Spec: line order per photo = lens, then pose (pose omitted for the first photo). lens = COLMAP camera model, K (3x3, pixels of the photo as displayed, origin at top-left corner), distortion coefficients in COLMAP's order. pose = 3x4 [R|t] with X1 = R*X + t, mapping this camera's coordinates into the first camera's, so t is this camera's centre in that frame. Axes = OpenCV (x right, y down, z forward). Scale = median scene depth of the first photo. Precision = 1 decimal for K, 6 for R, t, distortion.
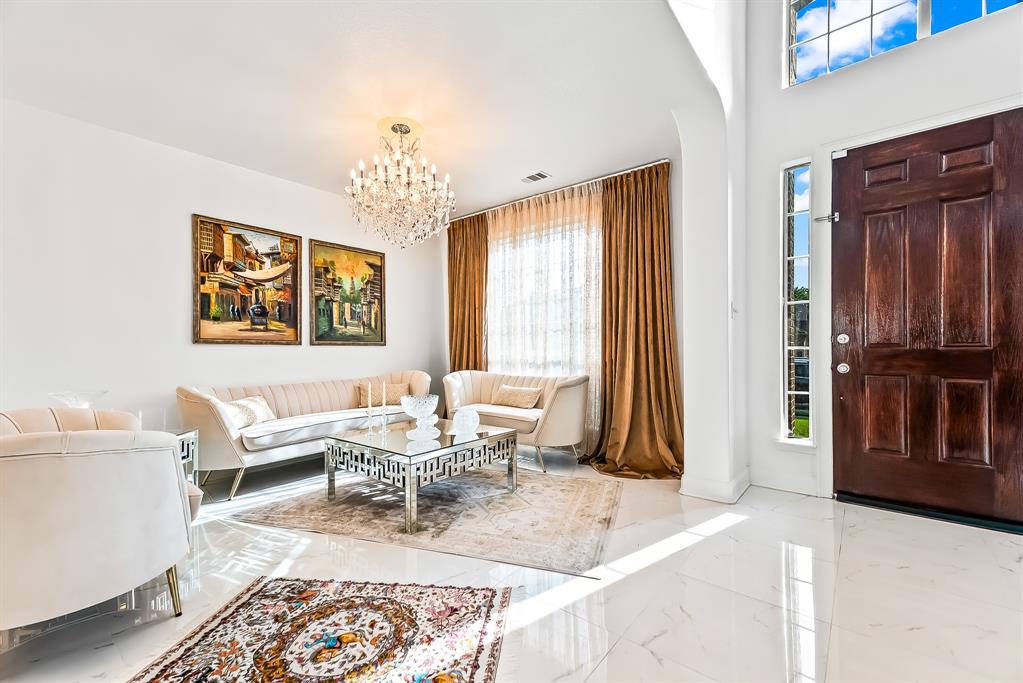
lens RADIAL K [[430.1, 0, 511.3], [0, 430.1, 350.0], [0, 0, 1]] dist [0.019141, -0.000025]
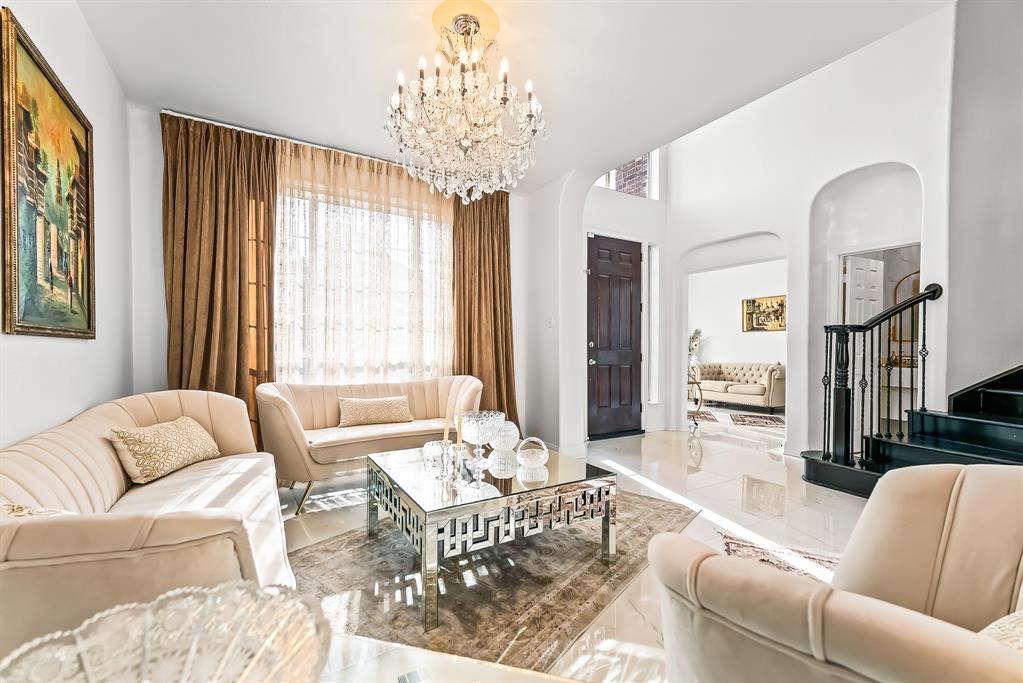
lens RADIAL K [[429.7, 0, 511.5], [0, 429.7, 341.5], [0, 0, 1]] dist [0.024558, 0.000100]
pose [[0.333896, 0.021775, 0.942359, -0.707751], [-0.004737, 0.999759, -0.021423, 0.000171], [-0.942598, 0.002690, 0.333918, 0.568756]]
